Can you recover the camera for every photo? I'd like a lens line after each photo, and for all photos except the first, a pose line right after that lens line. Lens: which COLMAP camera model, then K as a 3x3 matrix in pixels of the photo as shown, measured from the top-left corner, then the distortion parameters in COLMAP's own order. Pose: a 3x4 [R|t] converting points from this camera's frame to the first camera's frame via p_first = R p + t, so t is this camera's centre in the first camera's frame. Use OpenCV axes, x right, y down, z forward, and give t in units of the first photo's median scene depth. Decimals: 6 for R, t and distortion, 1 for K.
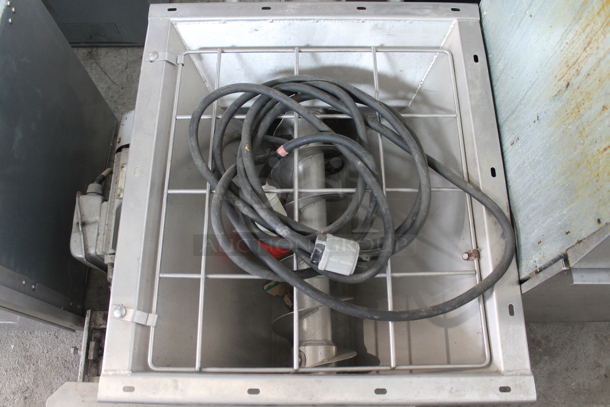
lens RADIAL K [[513.9, 0, 305.9], [0, 513.9, 202.7], [0, 0, 1]] dist [-0.157750, 0.106346]
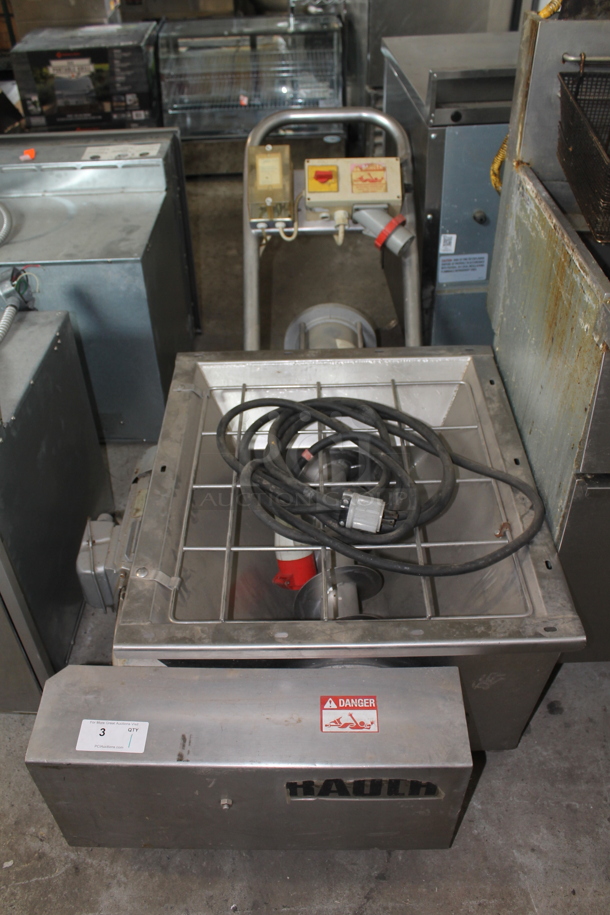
lens RADIAL K [[770.8, 0, 296.8], [0, 770.8, 447.9], [0, 0, 1]] dist [-0.157750, 0.106346]
pose [[0.999395, -0.021647, -0.027217, -0.022267], [0.005683, 0.873792, -0.486267, 0.603446], [0.034309, 0.485818, 0.873386, -0.328060]]
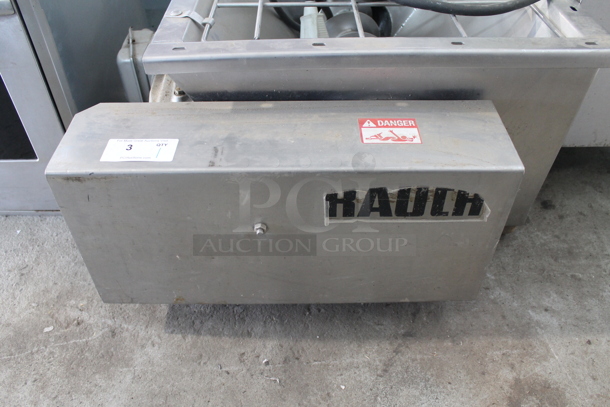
lens RADIAL K [[513.9, 0, 304.9], [0, 513.9, 204.4], [0, 0, 1]] dist [-0.157750, 0.106346]
pose [[0.999758, -0.021820, -0.002634, -0.104050], [0.018626, 0.904776, -0.425480, 0.803325], [0.011667, 0.425328, 0.904964, 0.231659]]
